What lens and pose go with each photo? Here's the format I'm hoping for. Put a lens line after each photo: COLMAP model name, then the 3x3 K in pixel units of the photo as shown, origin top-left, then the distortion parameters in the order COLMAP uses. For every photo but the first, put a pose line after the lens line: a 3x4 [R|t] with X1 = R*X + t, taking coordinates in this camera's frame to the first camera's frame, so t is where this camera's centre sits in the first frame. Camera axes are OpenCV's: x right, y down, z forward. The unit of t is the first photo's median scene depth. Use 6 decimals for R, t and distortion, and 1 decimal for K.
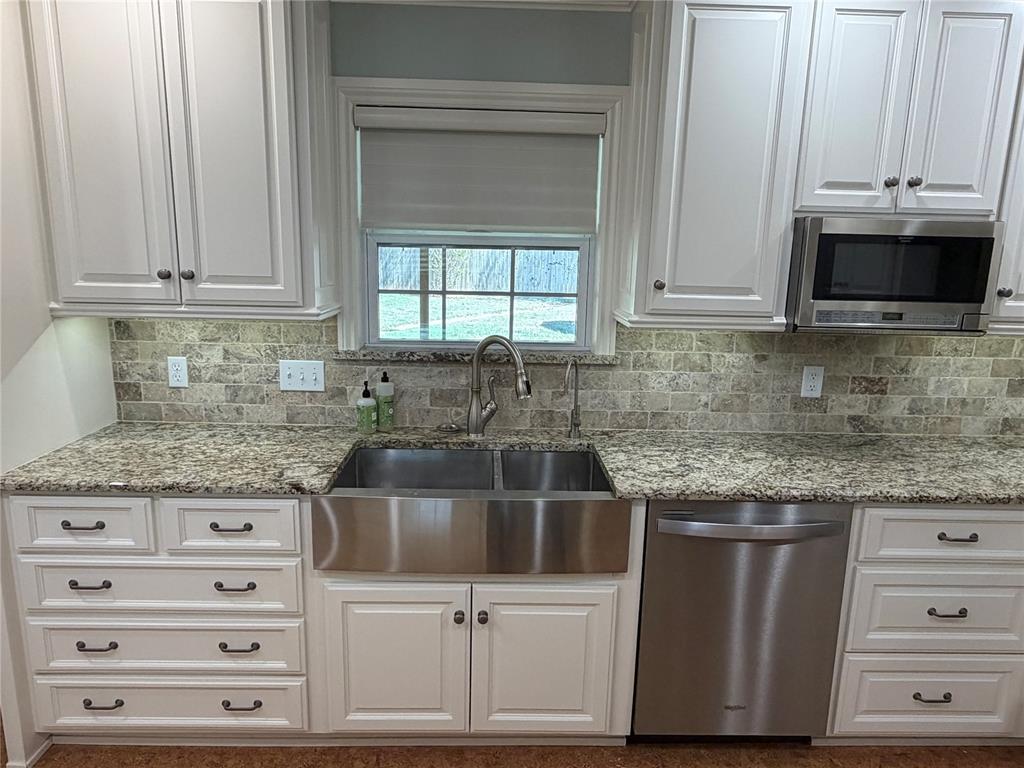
lens RADIAL K [[673.2, 0, 505.8], [0, 673.2, 386.3], [0, 0, 1]] dist [0.000933, -0.001691]
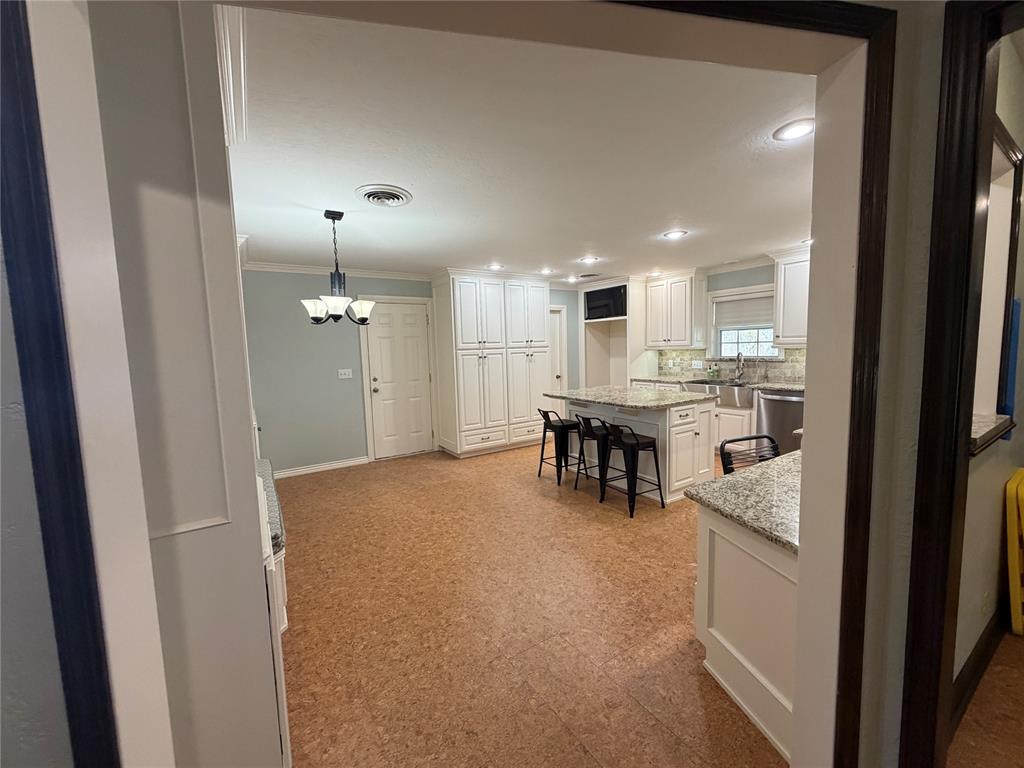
lens RADIAL K [[408.7, 0, 511.4], [0, 408.7, 384.4], [0, 0, 1]] dist [0.001944, -0.000258]
pose [[0.519922, 0.040386, -0.853258, 1.269867], [-0.128102, 0.991272, -0.031139, 0.336284], [0.844554, 0.125494, 0.520558, -1.248394]]
